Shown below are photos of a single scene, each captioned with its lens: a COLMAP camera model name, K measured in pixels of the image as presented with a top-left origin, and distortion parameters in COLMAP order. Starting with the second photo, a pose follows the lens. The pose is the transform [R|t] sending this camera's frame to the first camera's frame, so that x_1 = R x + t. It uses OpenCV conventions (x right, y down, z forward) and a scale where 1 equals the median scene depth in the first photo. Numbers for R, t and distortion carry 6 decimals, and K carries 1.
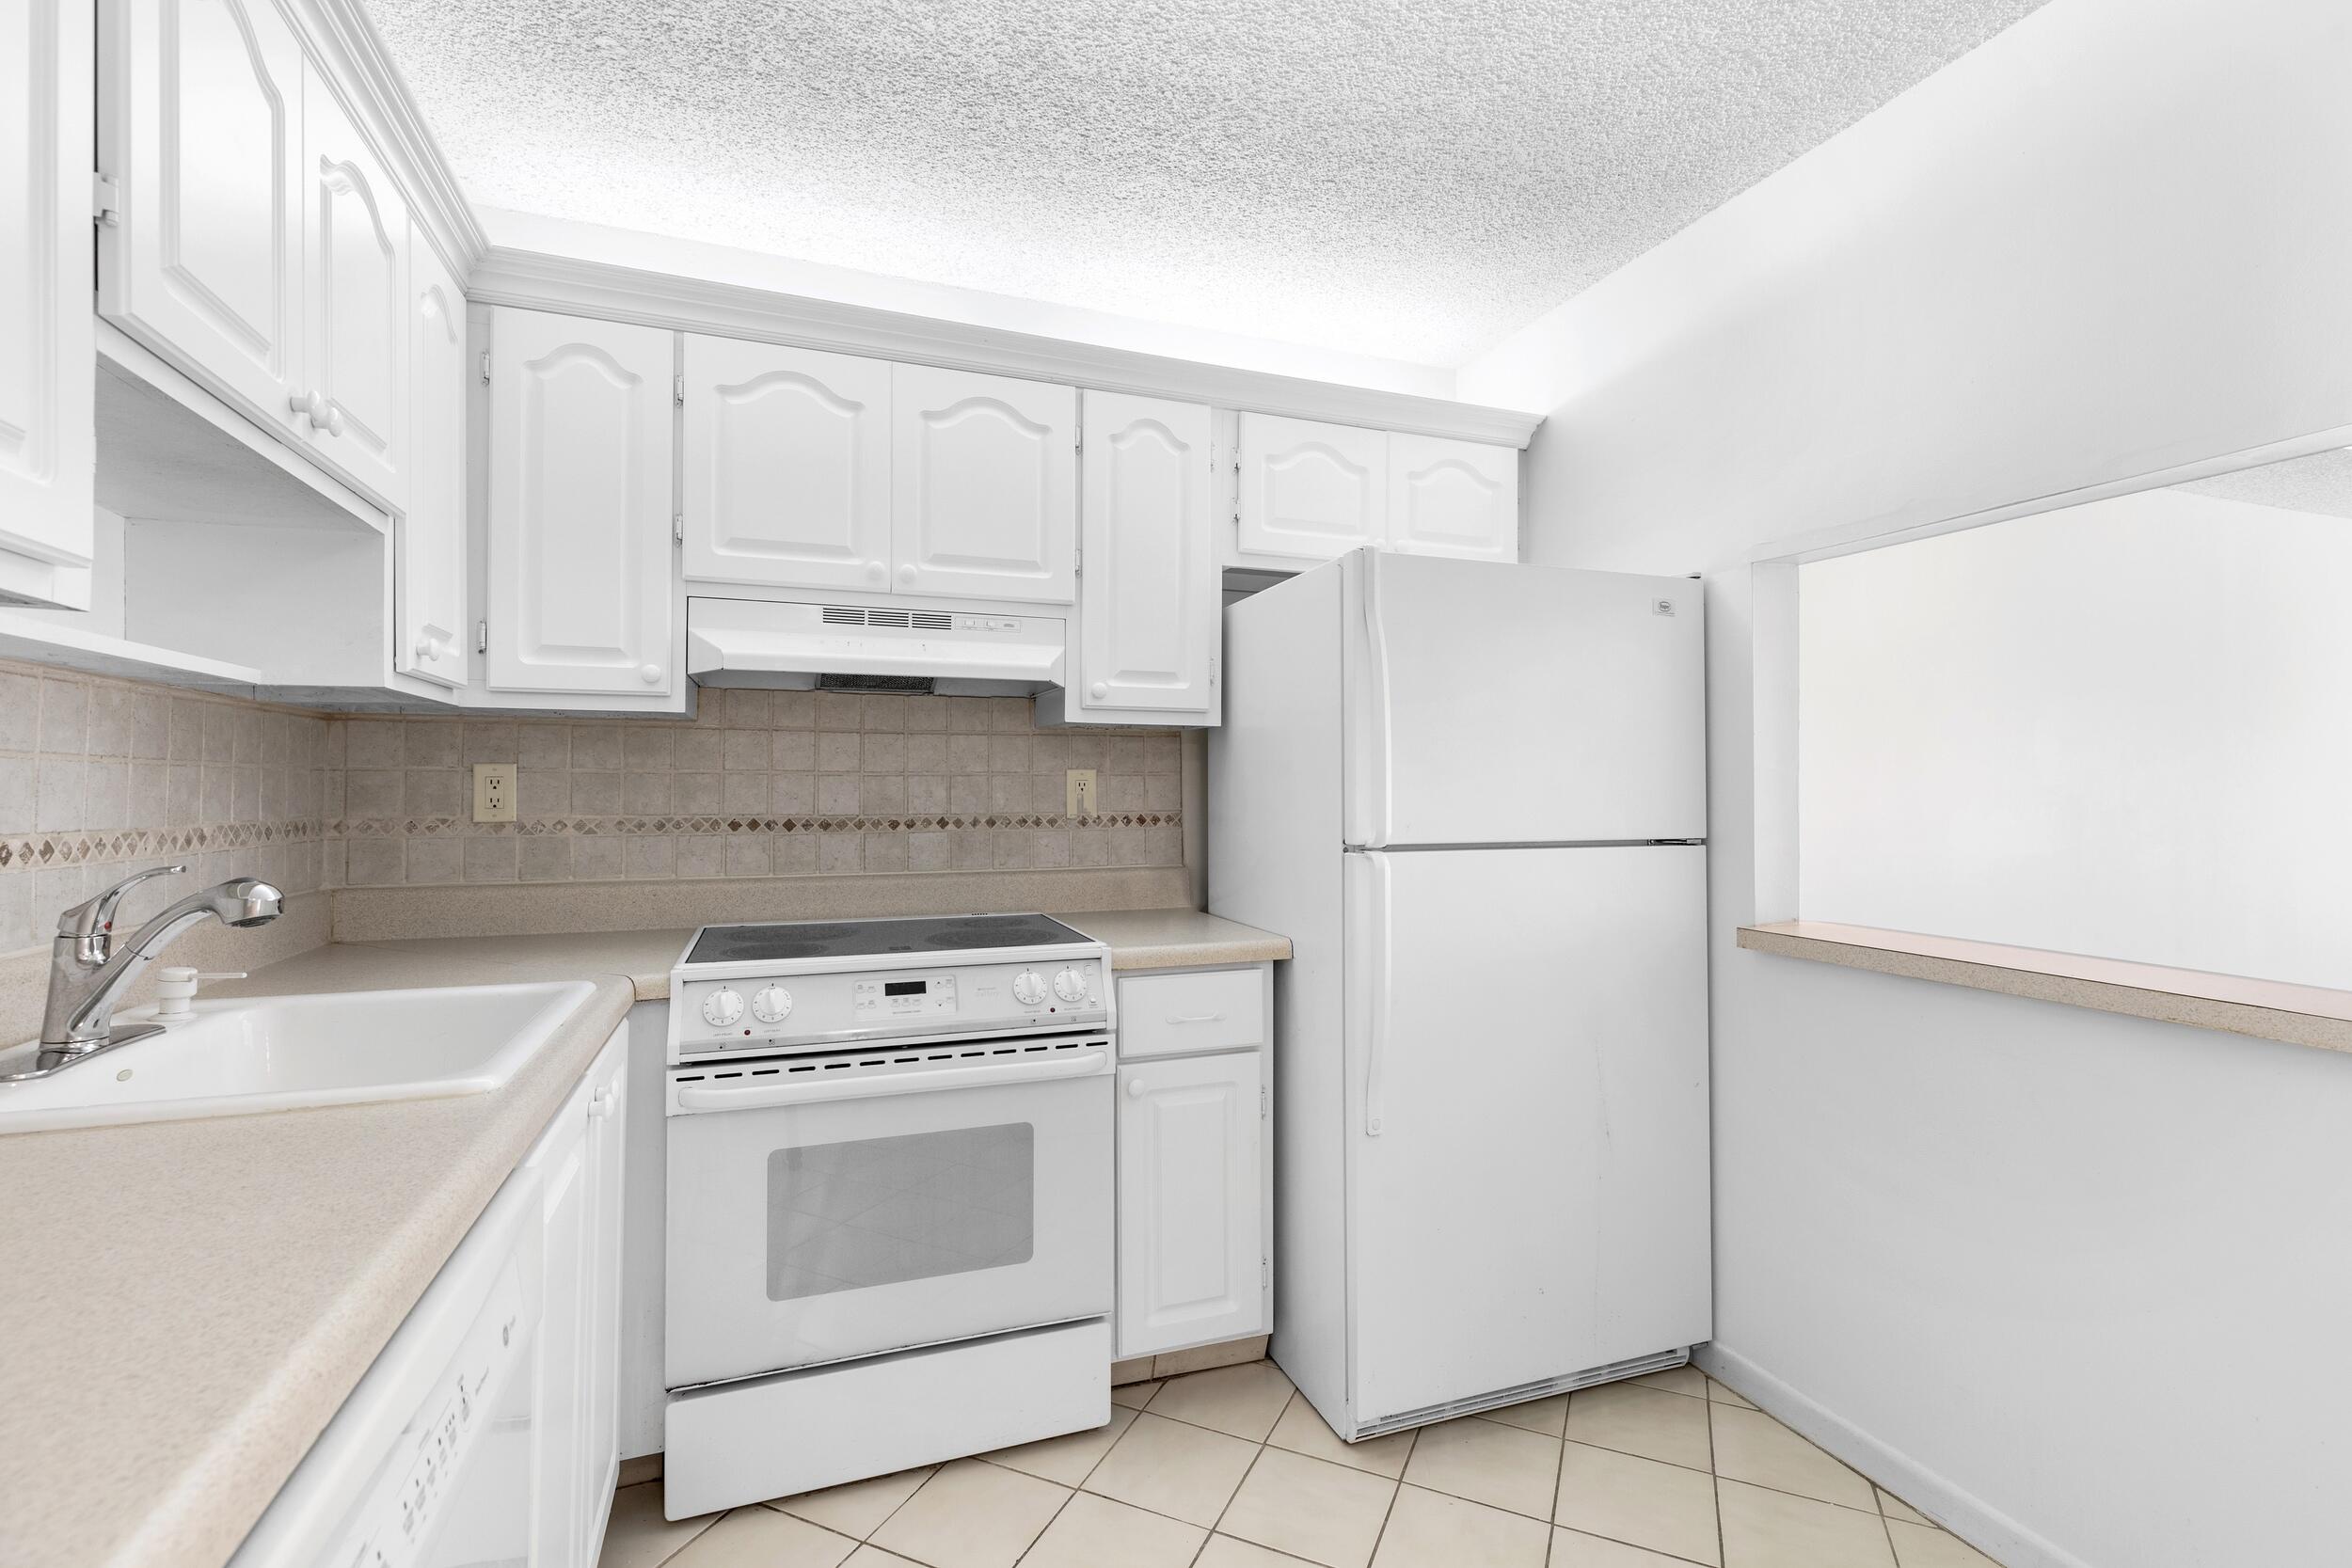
lens RADIAL K [[1057.0, 0, 1166.8], [0, 1057.0, 771.3], [0, 0, 1]] dist [0.008551, -0.000455]
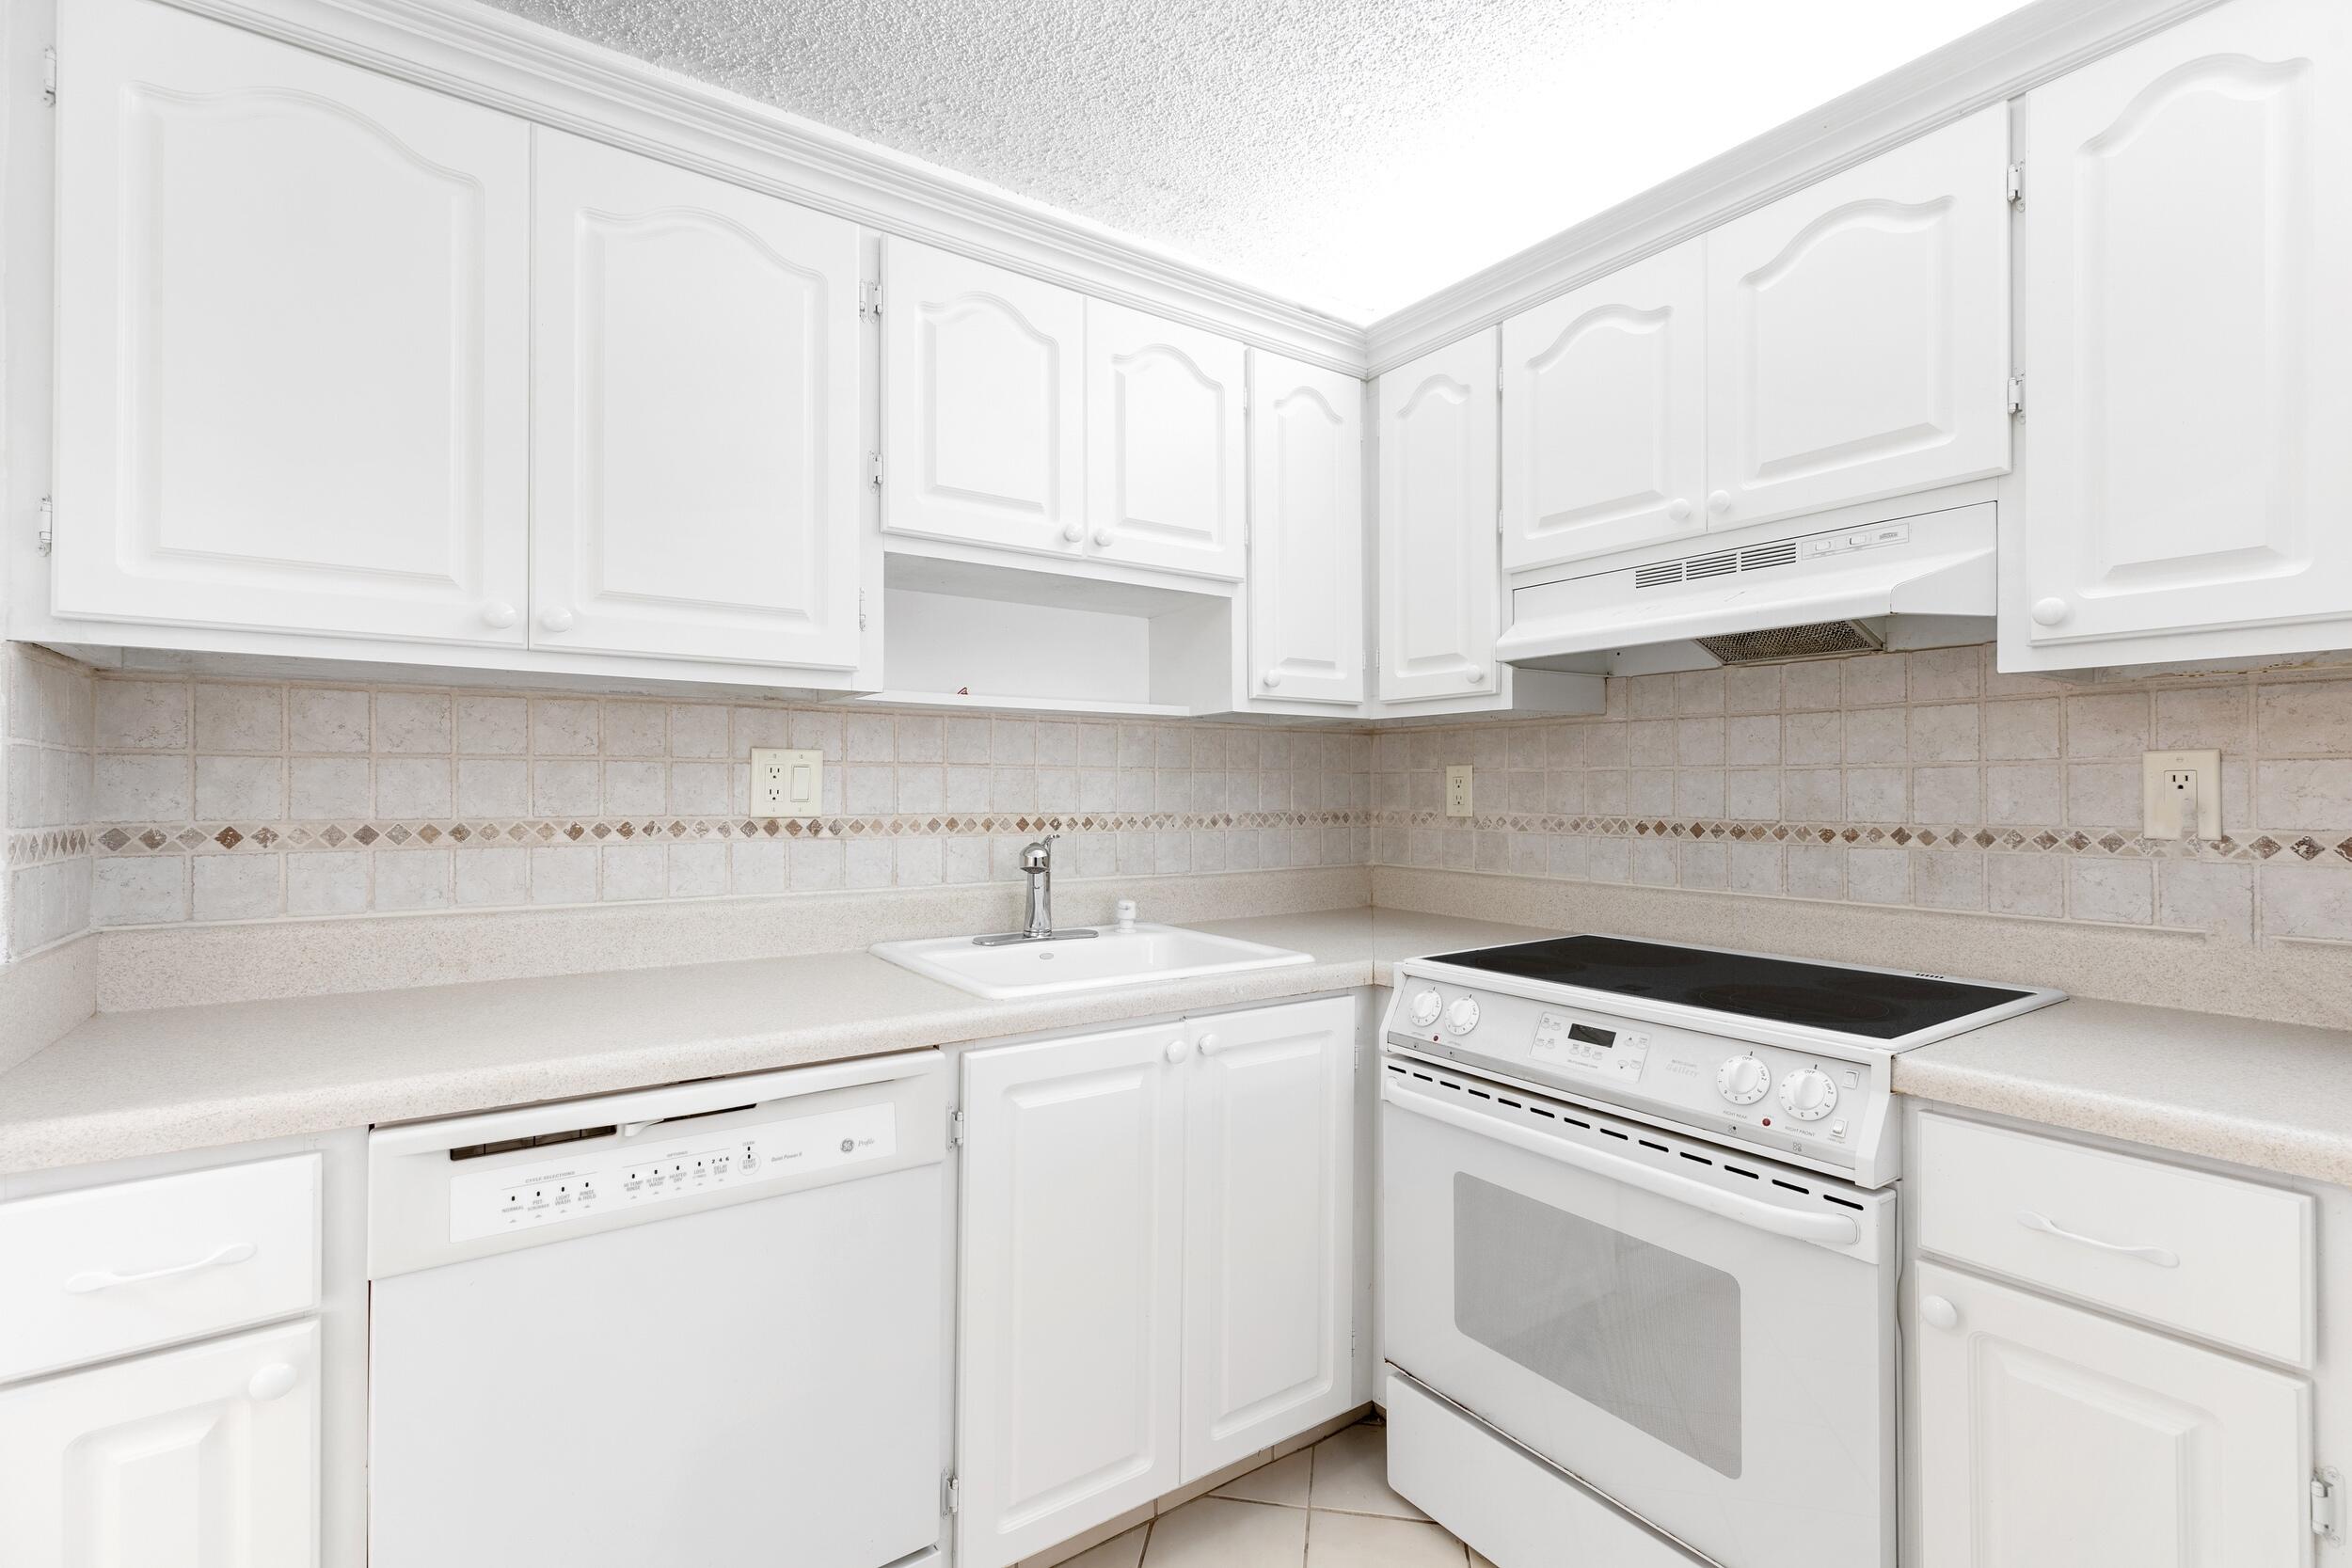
lens RADIAL K [[1057.0, 0, 1184.7], [0, 1057.0, 781.4], [0, 0, 1]] dist [0.008551, -0.000455]
pose [[0.262898, -0.007291, -0.964796, 0.405036], [0.016500, 0.999859, -0.003060, 0.009380], [0.964683, -0.015114, 0.262981, 0.448744]]
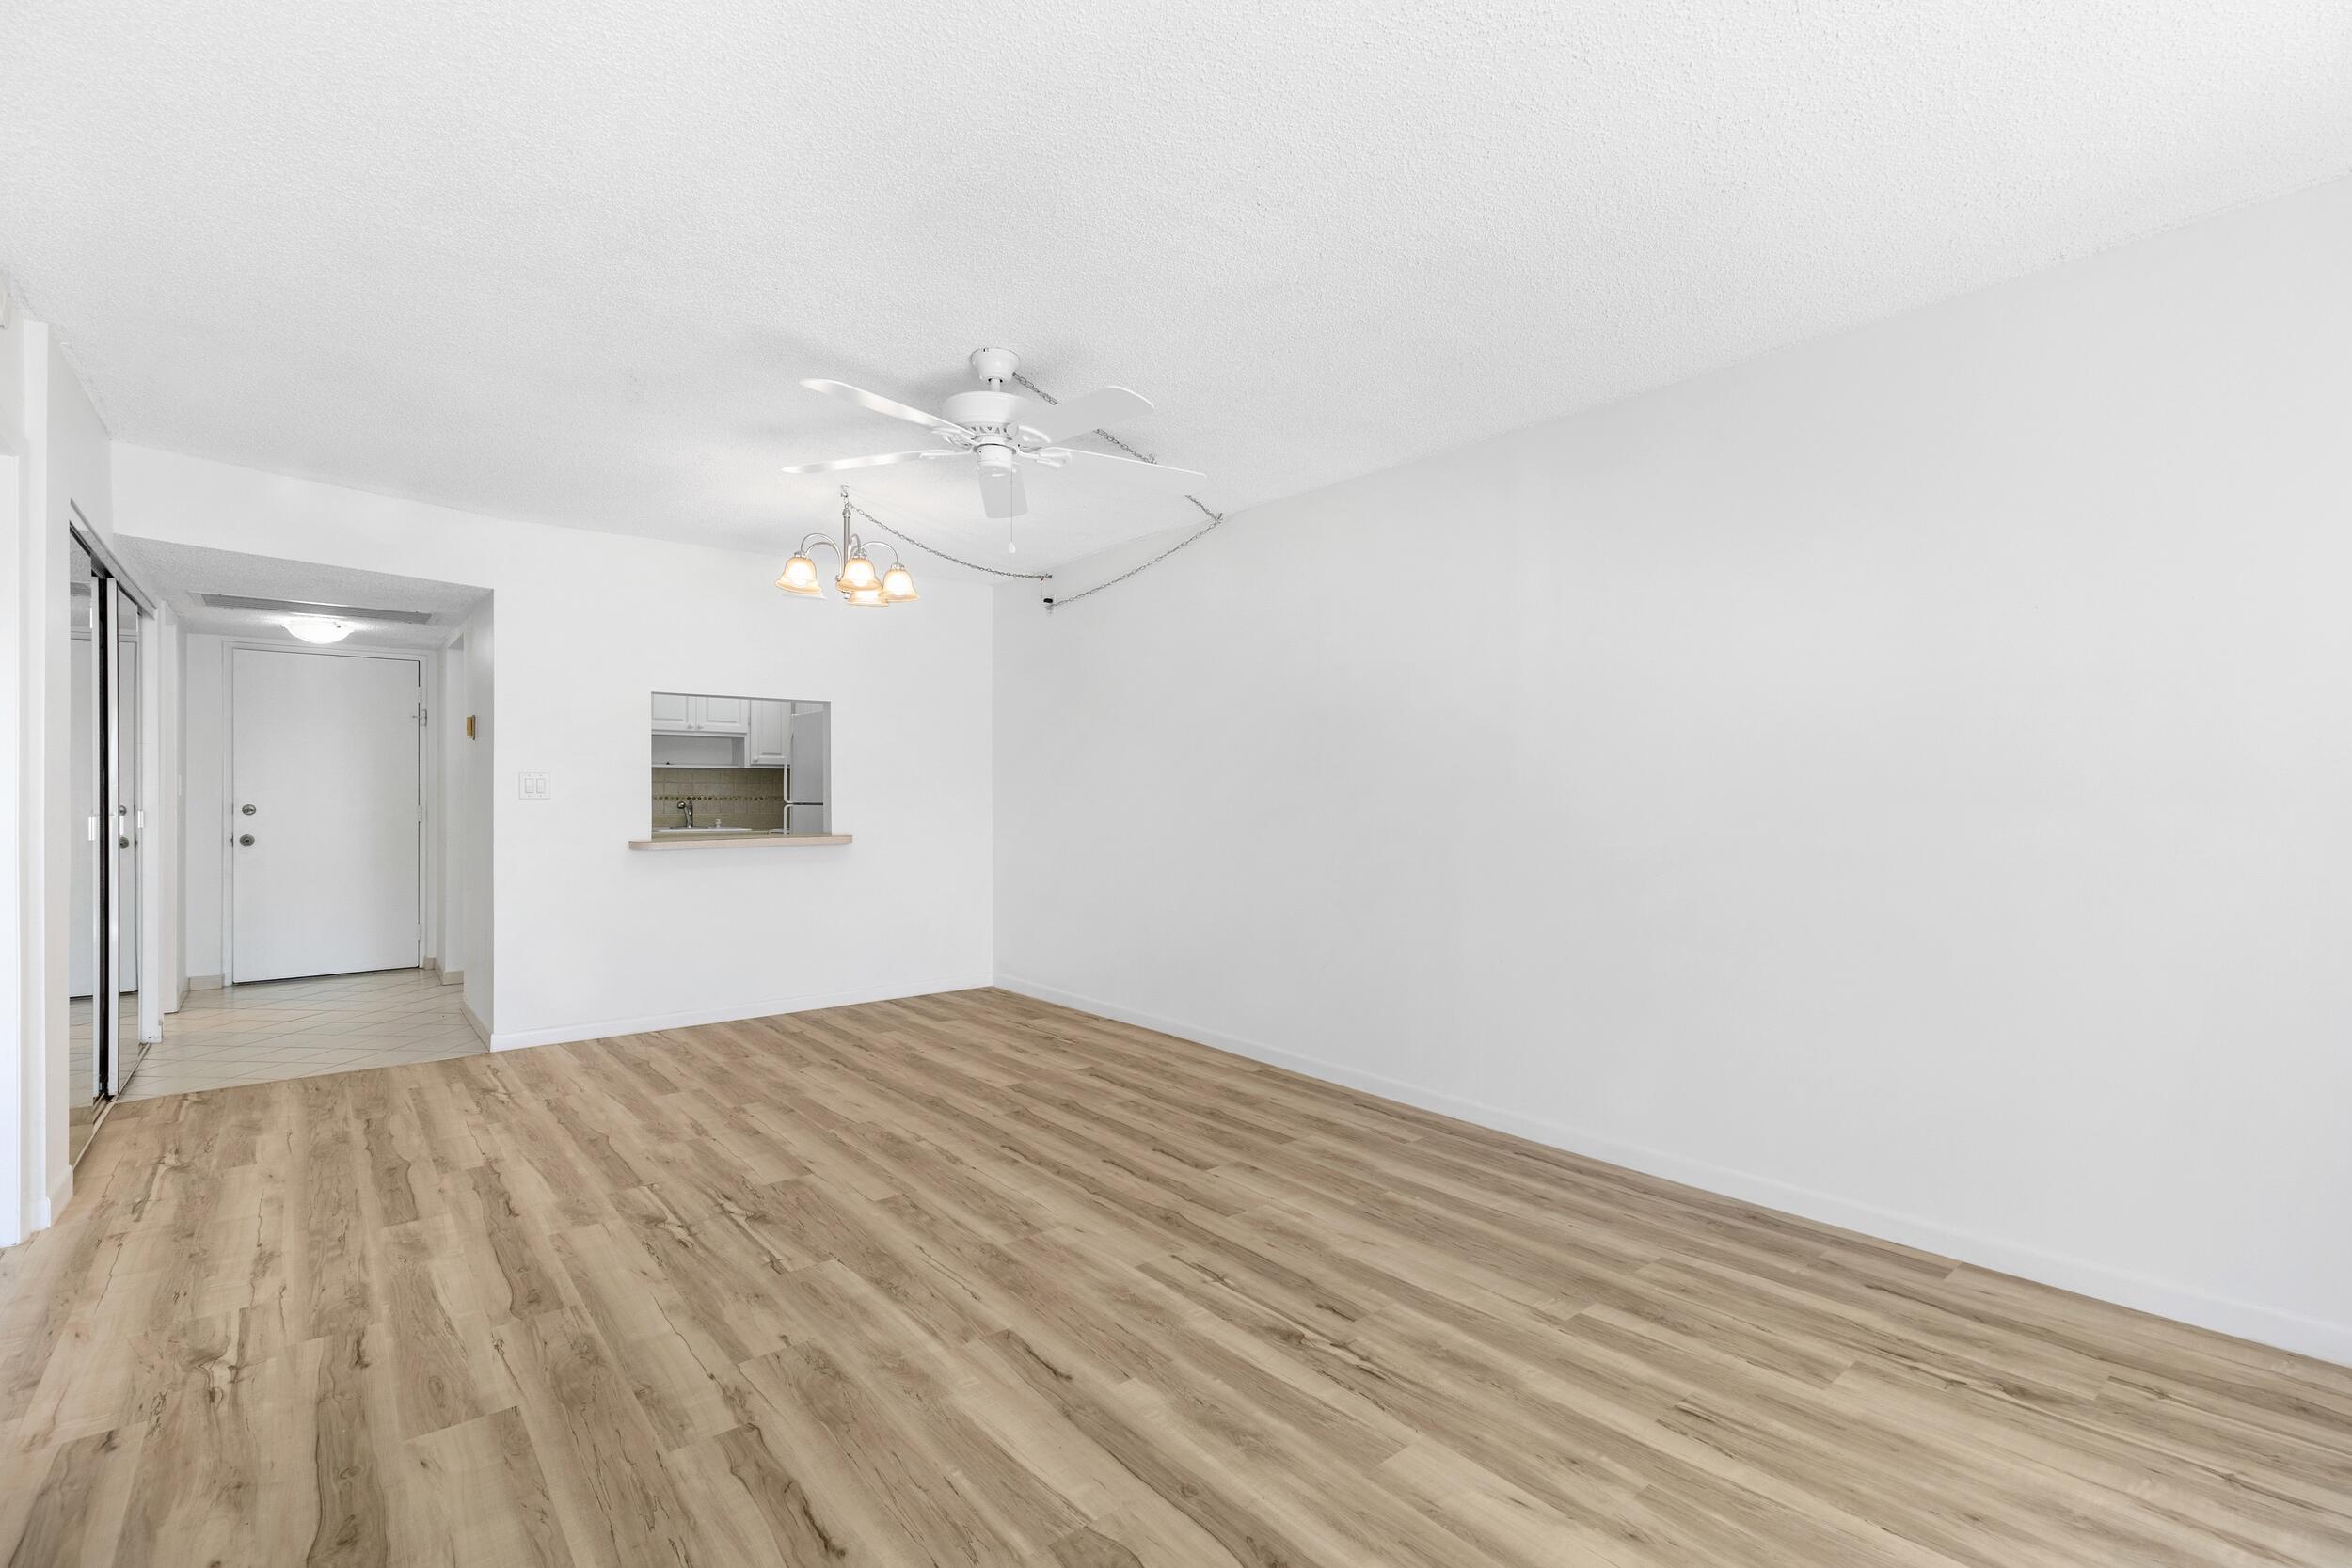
lens RADIAL K [[1057.0, 0, 1181.2], [0, 1057.0, 793.0], [0, 0, 1]] dist [0.008551, -0.000455]
pose [[0.342494, -0.002269, -0.939517, 3.537277], [0.017696, 0.999835, 0.004036, 0.042741], [0.939353, -0.018008, 0.342478, 0.928703]]
